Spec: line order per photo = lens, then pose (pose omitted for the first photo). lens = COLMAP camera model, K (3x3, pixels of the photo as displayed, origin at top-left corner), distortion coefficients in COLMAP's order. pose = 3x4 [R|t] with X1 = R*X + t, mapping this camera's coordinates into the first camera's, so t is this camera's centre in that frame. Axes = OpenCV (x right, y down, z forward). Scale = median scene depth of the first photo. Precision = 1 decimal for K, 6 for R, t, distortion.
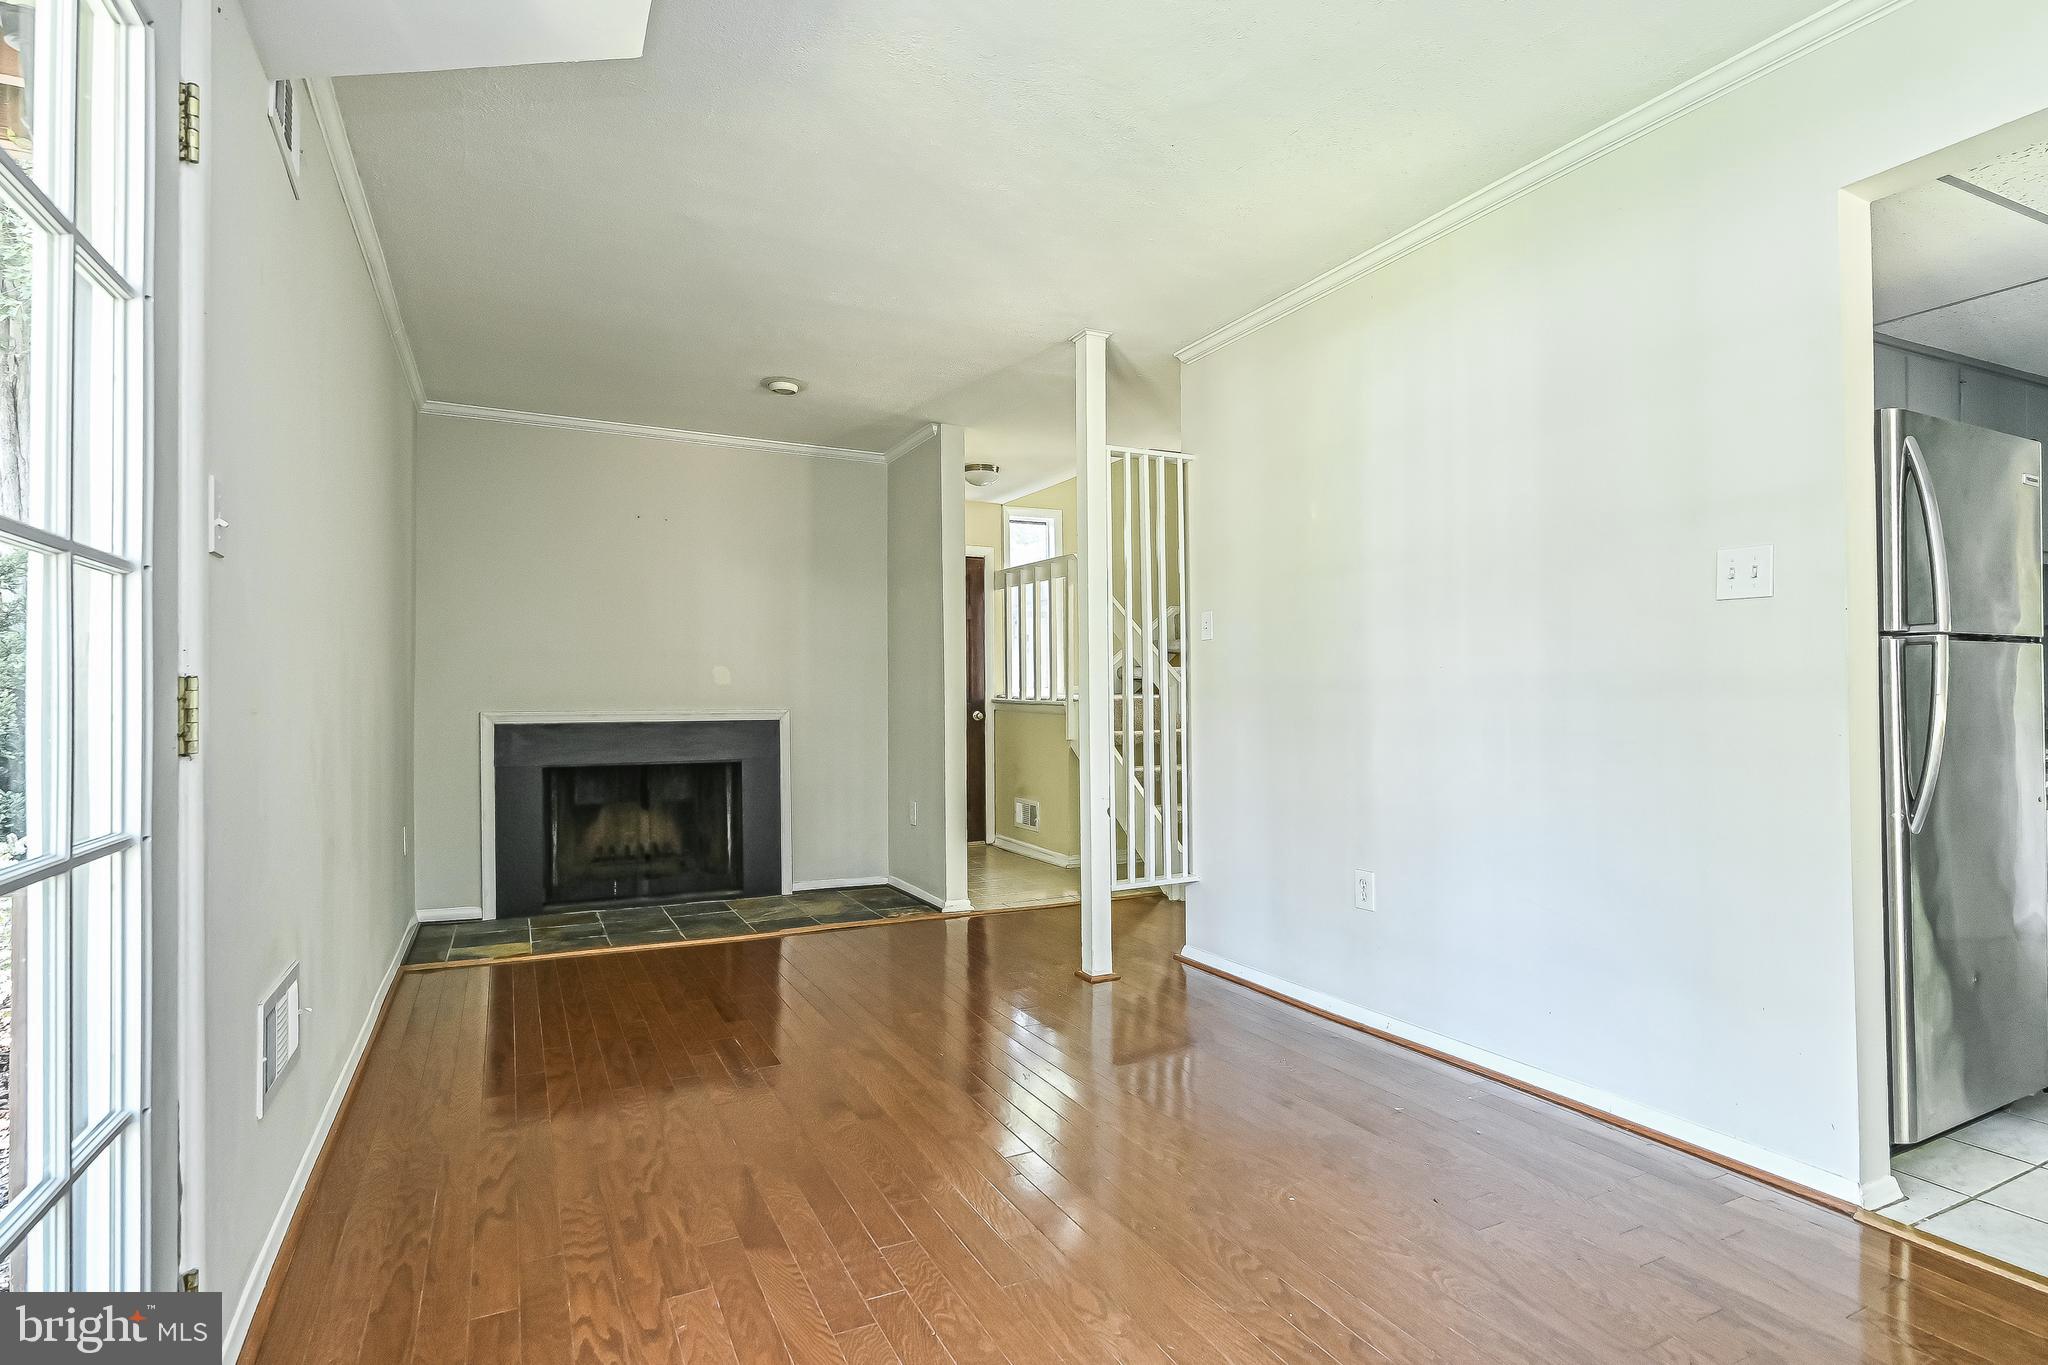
lens RADIAL K [[992.7, 0, 1034.8], [0, 992.7, 685.8], [0, 0, 1]] dist [-0.001424, 0.000116]
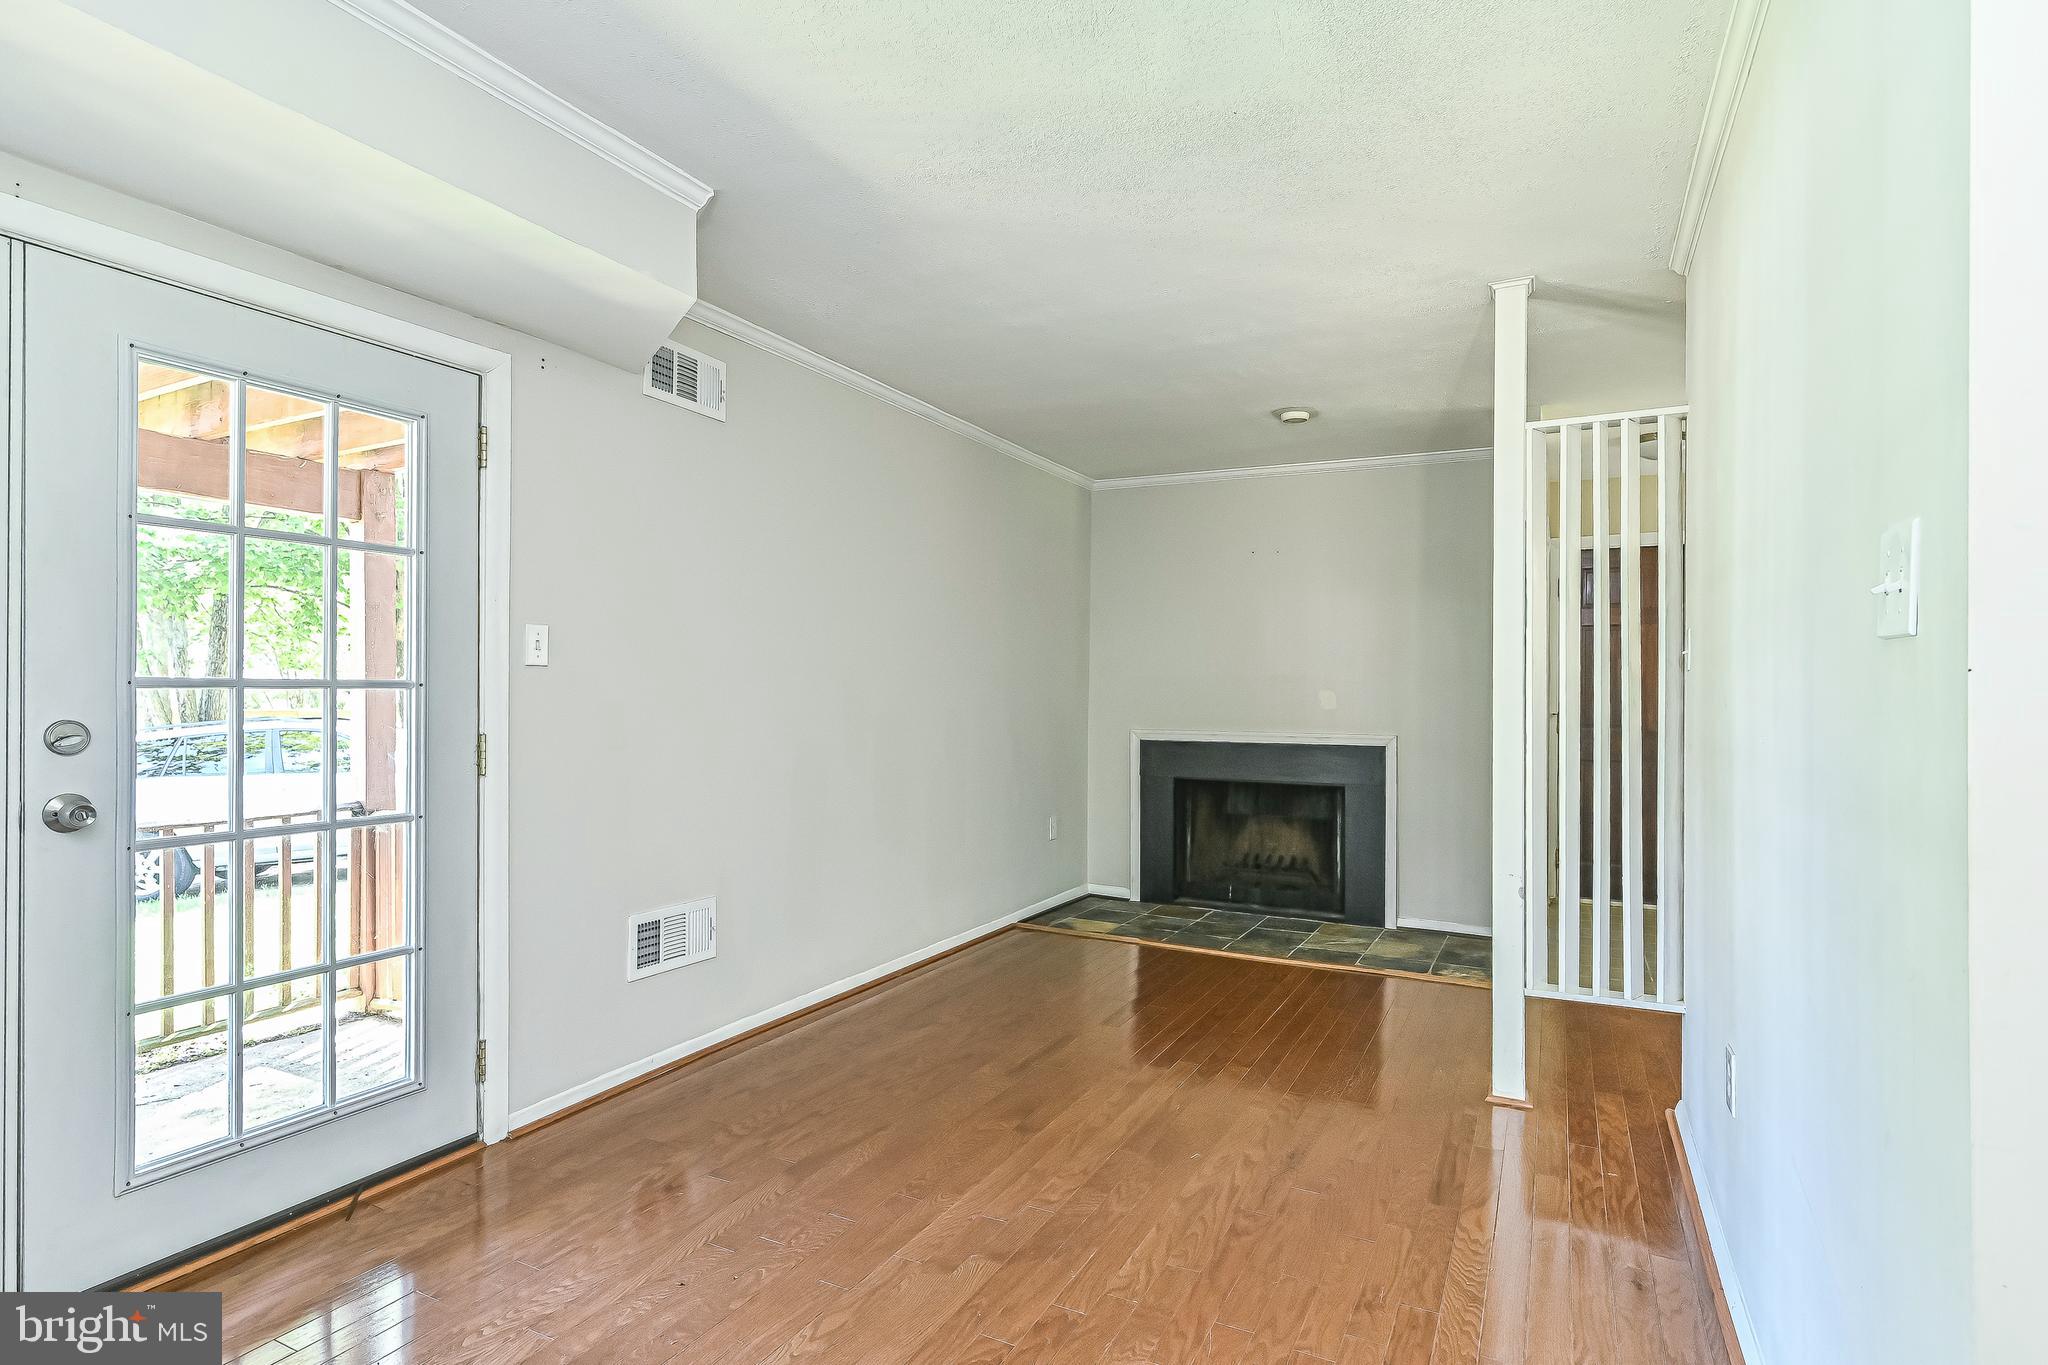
lens RADIAL K [[992.7, 0, 1035.9], [0, 992.7, 683.2], [0, 0, 1]] dist [-0.001424, 0.000116]
pose [[0.620535, -0.000627, -0.784178, 0.315793], [-0.003918, 0.999985, -0.003900, -0.023475], [0.784169, 0.005492, 0.620523, 0.150874]]
